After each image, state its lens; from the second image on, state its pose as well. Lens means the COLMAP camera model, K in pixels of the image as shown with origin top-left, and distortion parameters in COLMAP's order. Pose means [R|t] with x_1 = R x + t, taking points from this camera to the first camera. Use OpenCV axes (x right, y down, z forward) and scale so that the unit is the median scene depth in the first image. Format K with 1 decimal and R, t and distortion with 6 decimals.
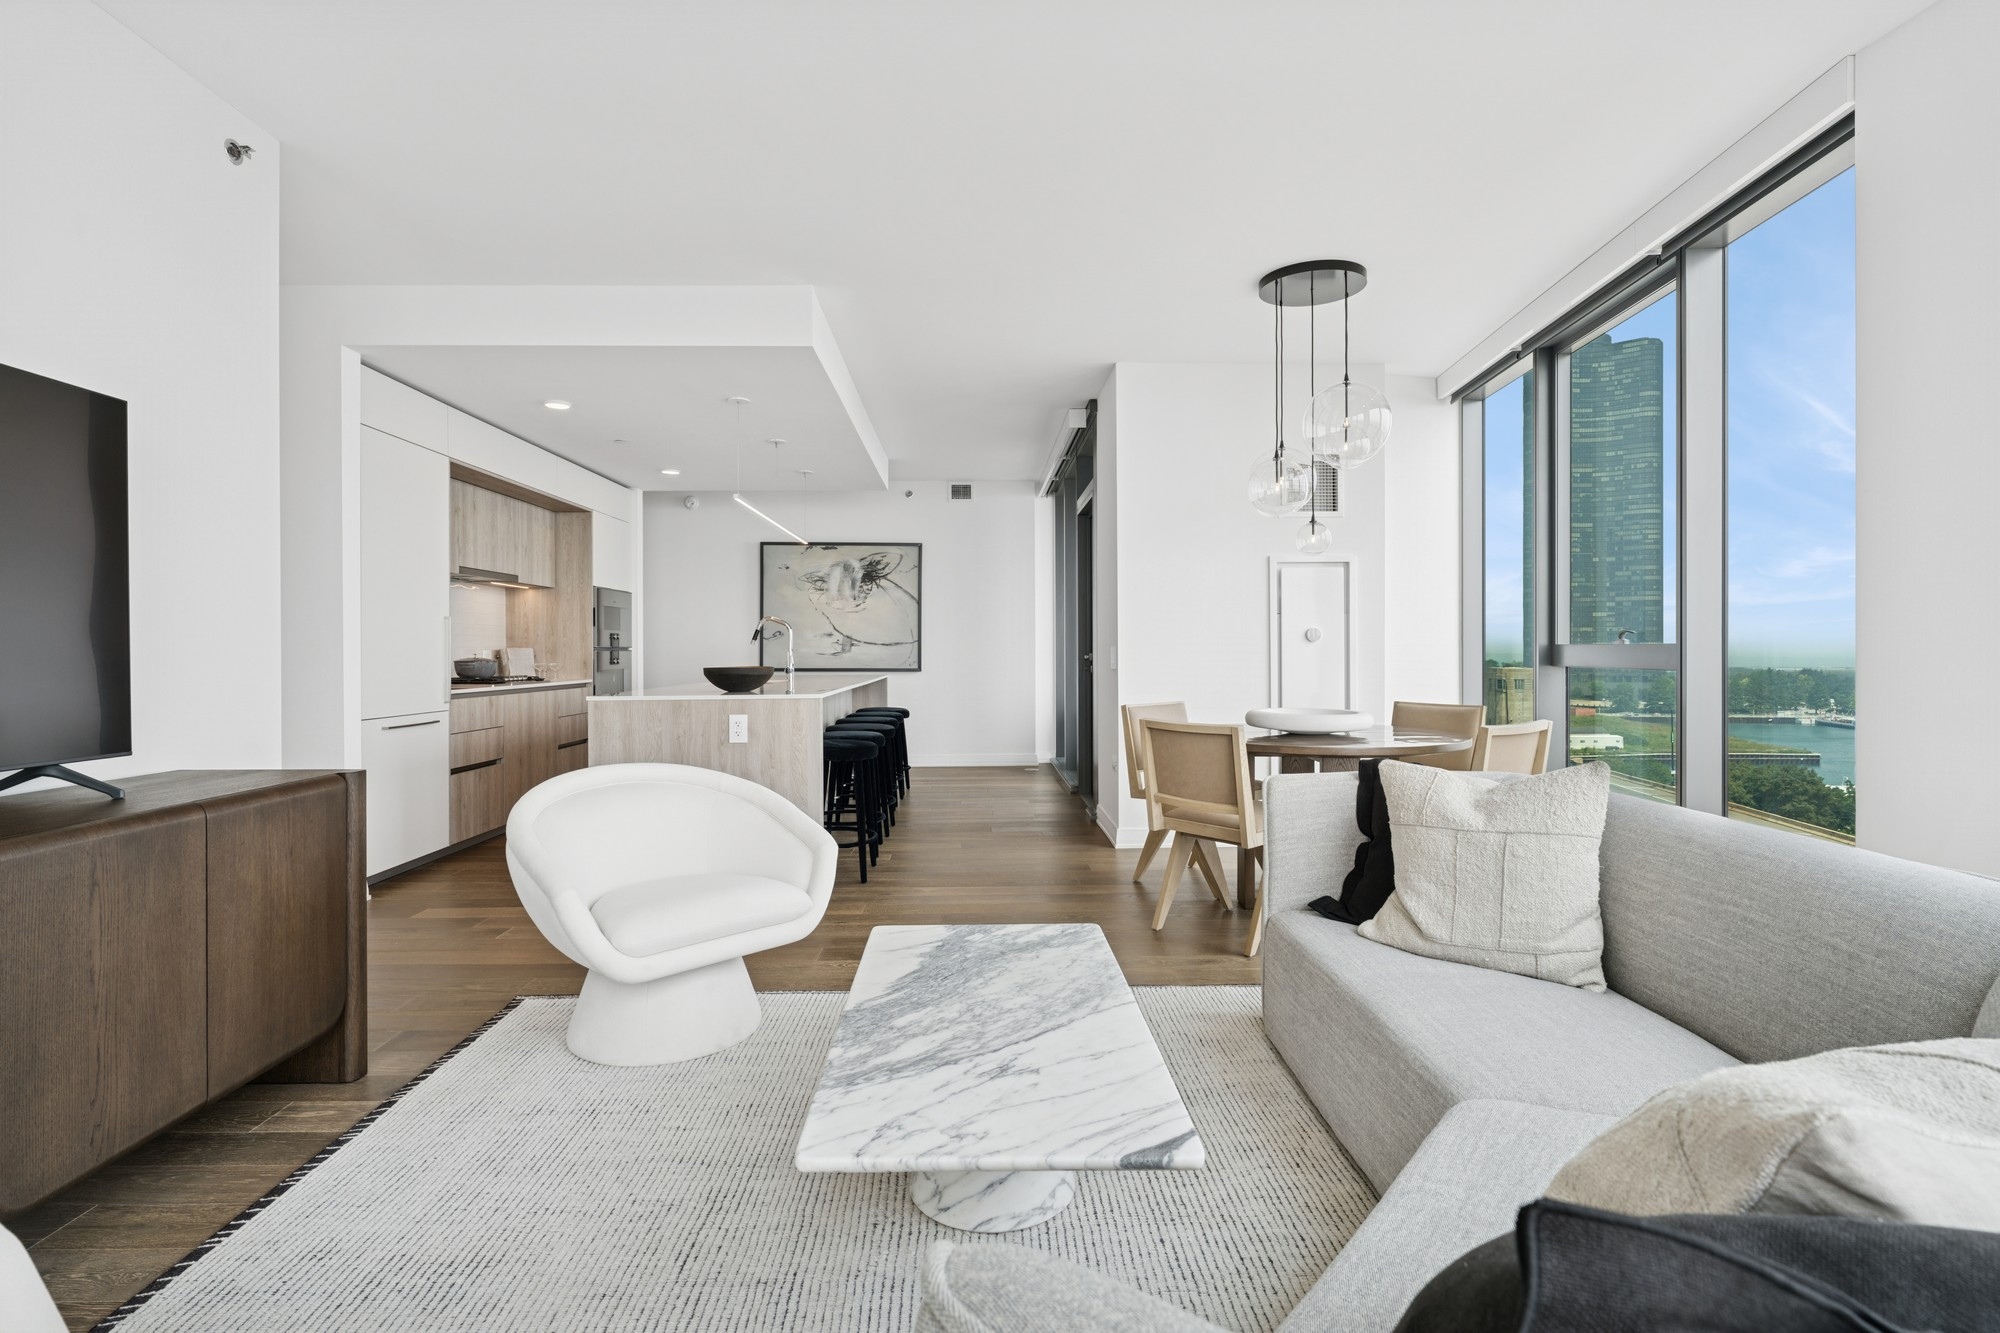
lens RADIAL K [[967.9, 0, 1000.0], [0, 967.9, 666.5], [0, 0, 1]] dist [-0.000392, -0.000053]
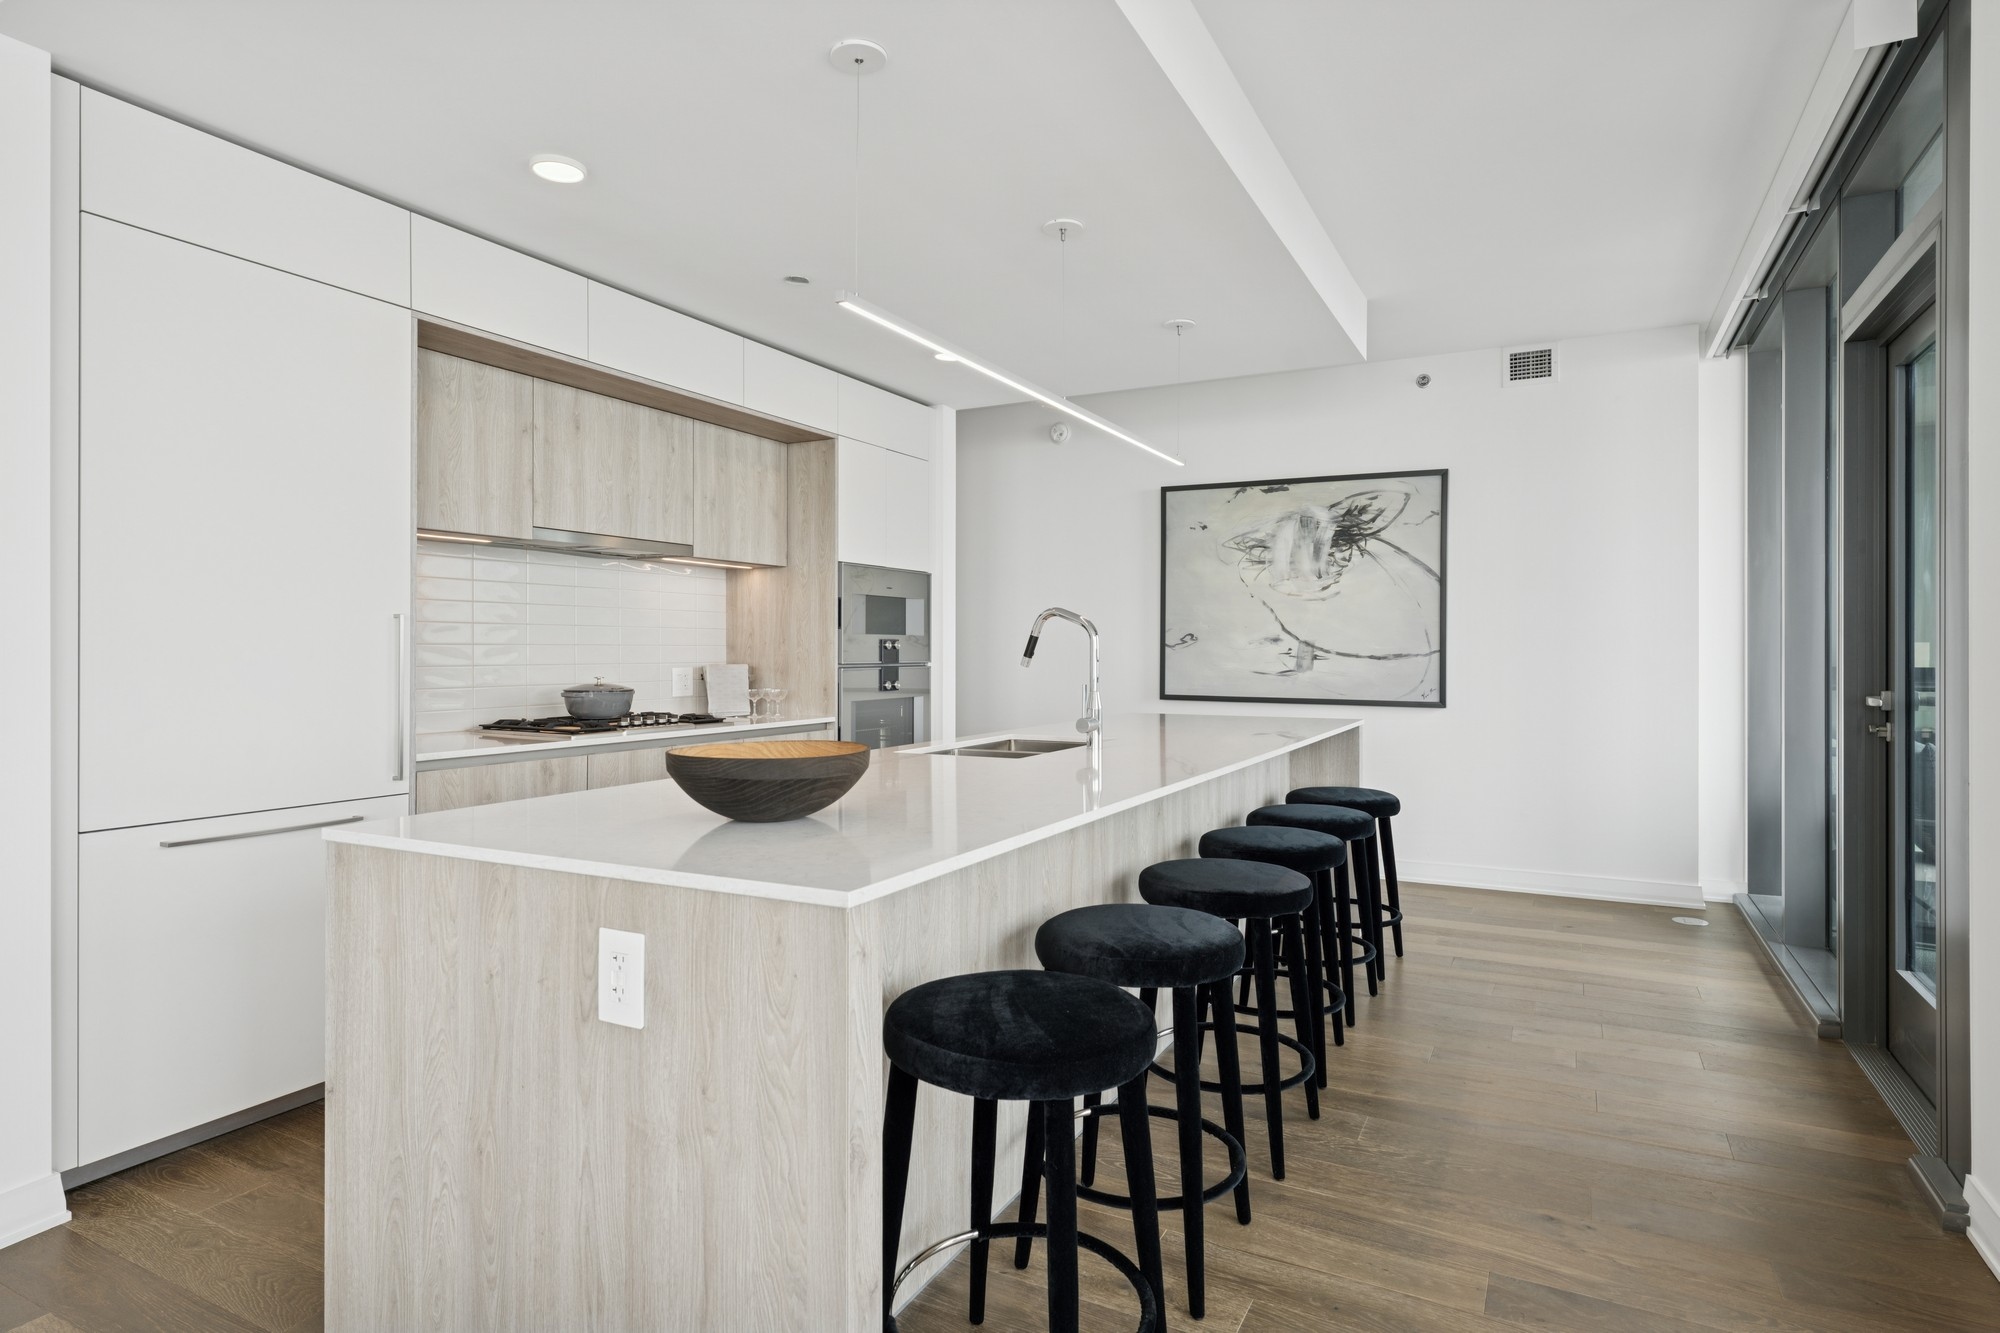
lens RADIAL K [[1074.4, 0, 997.2], [0, 1074.4, 643.6], [0, 0, 1]] dist [-0.002213, -0.000258]
pose [[0.868544, 0.002992, -0.495604, -0.002655], [-0.014185, 0.999722, -0.018823, -0.016451], [0.495410, 0.023379, 0.868345, 0.370233]]
